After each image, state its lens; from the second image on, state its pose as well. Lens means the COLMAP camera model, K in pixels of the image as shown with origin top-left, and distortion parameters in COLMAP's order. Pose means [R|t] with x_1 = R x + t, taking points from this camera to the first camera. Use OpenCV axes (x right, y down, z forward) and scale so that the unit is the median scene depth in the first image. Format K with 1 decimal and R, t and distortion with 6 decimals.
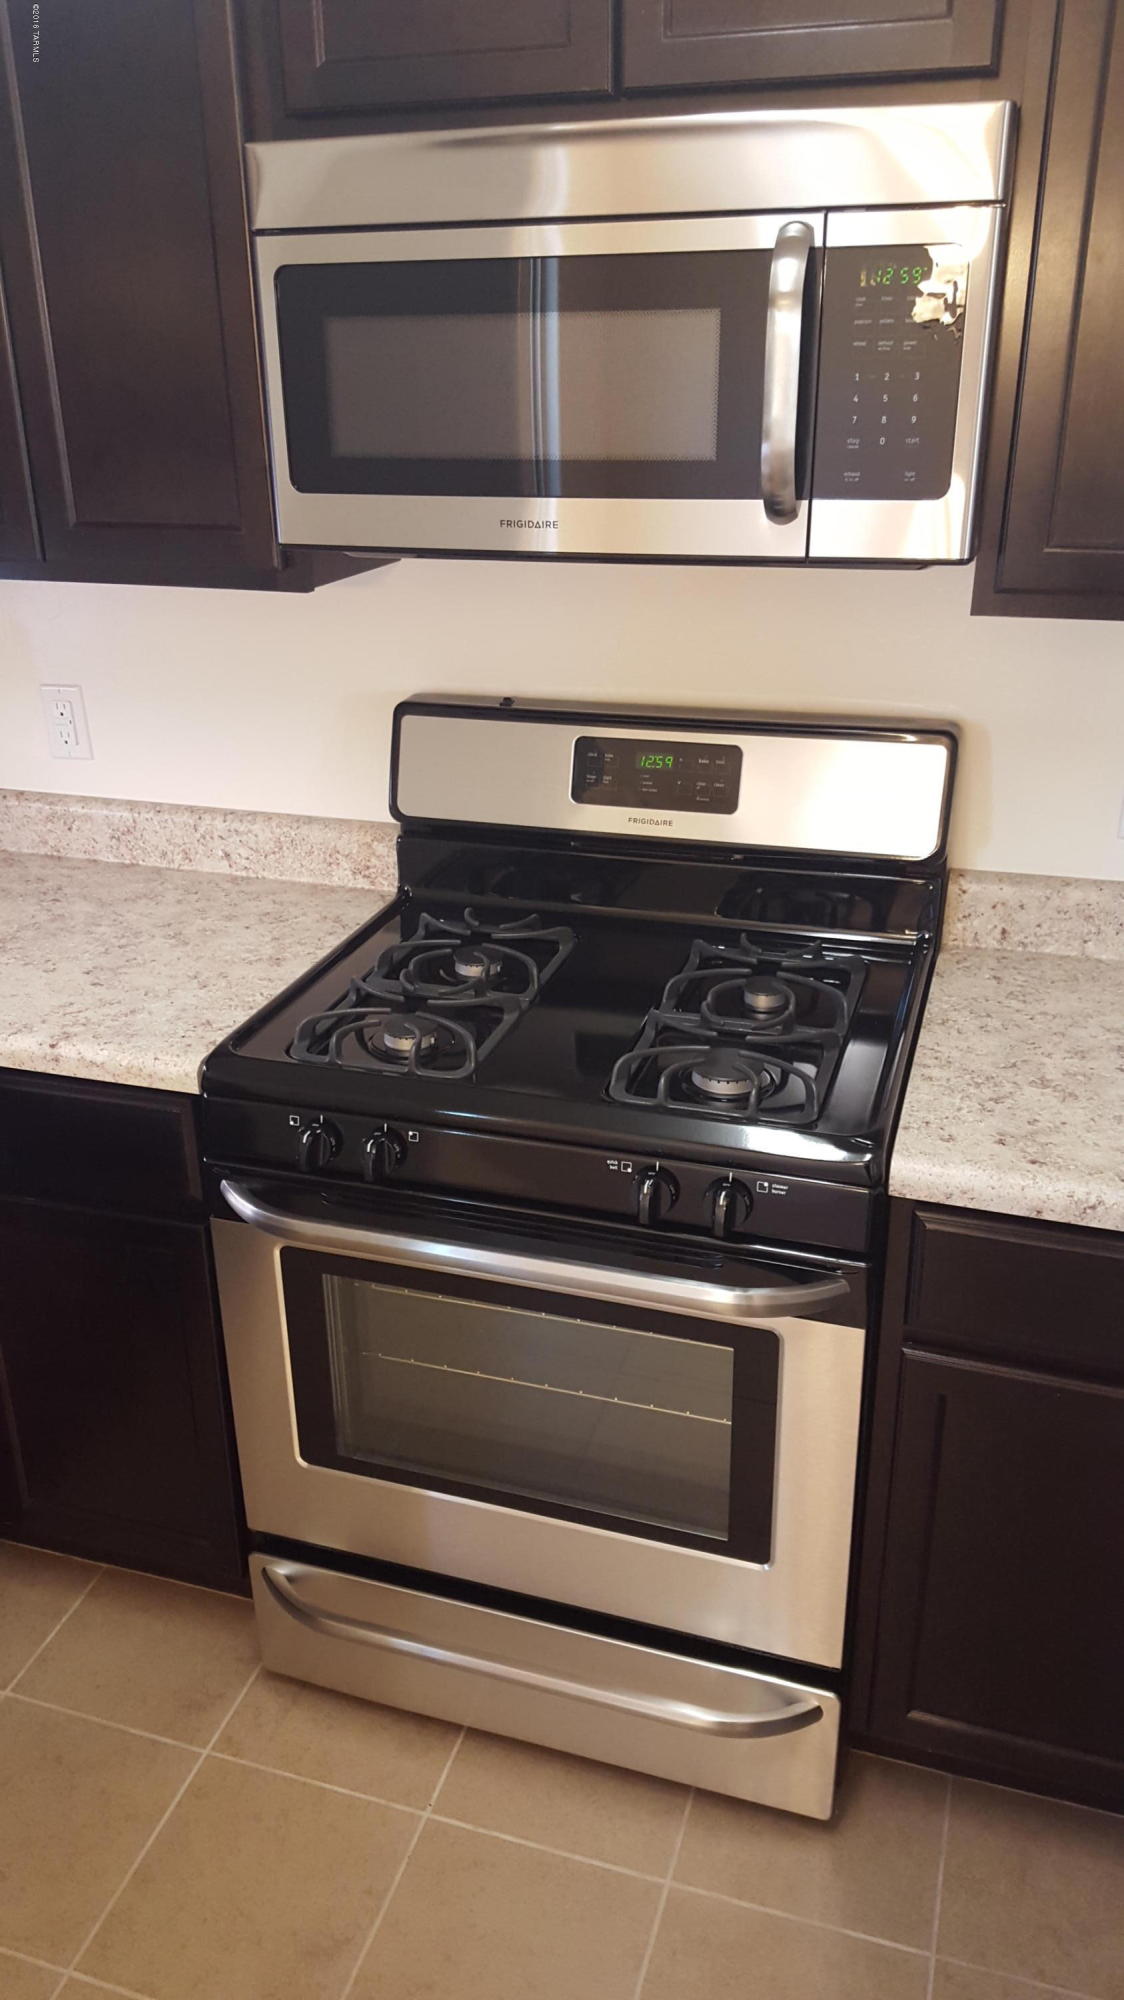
lens RADIAL K [[1493.0, 0, 548.7], [0, 1493.0, 1000.6], [0, 0, 1]] dist [0.181581, -0.316326]
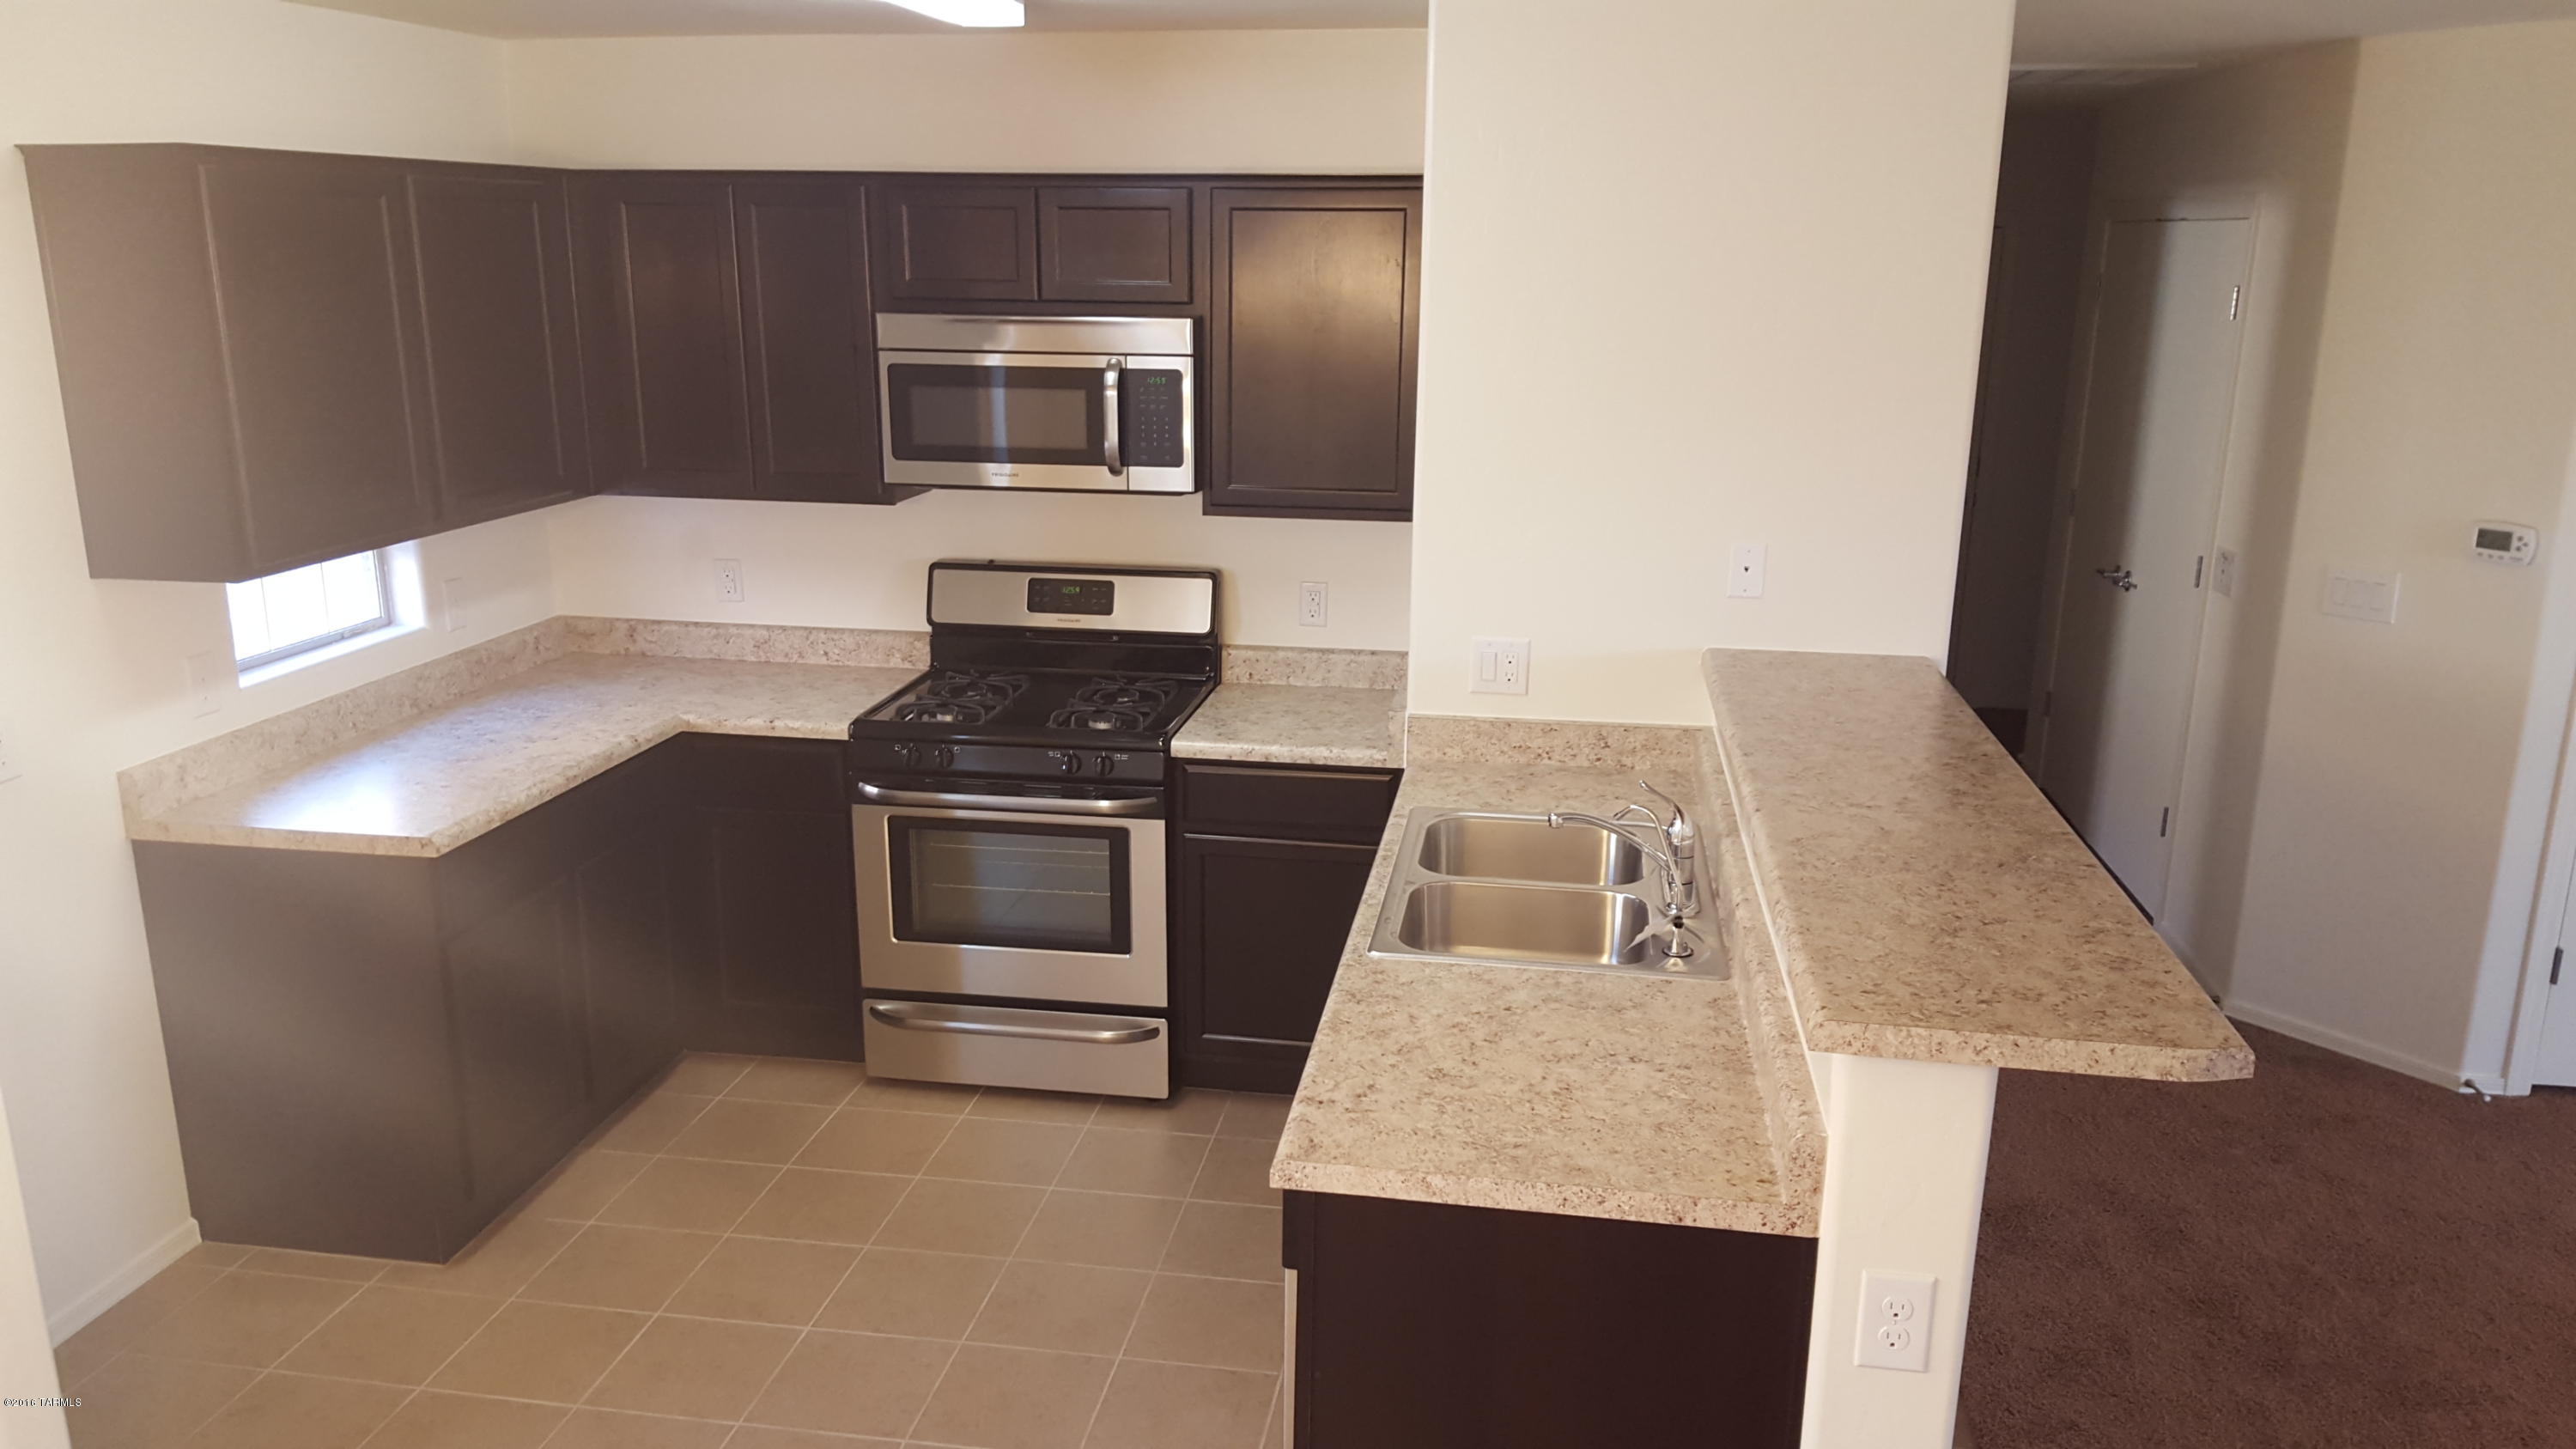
lens RADIAL K [[1923.3, 0, 1274.5], [0, 1923.3, 740.2], [0, 0, 1]] dist [0.181581, -0.316326]
pose [[0.989012, -0.019780, 0.146509, -0.038951], [0.042174, 0.987578, -0.151361, 0.439835], [-0.141695, 0.155877, 0.977561, -1.509384]]
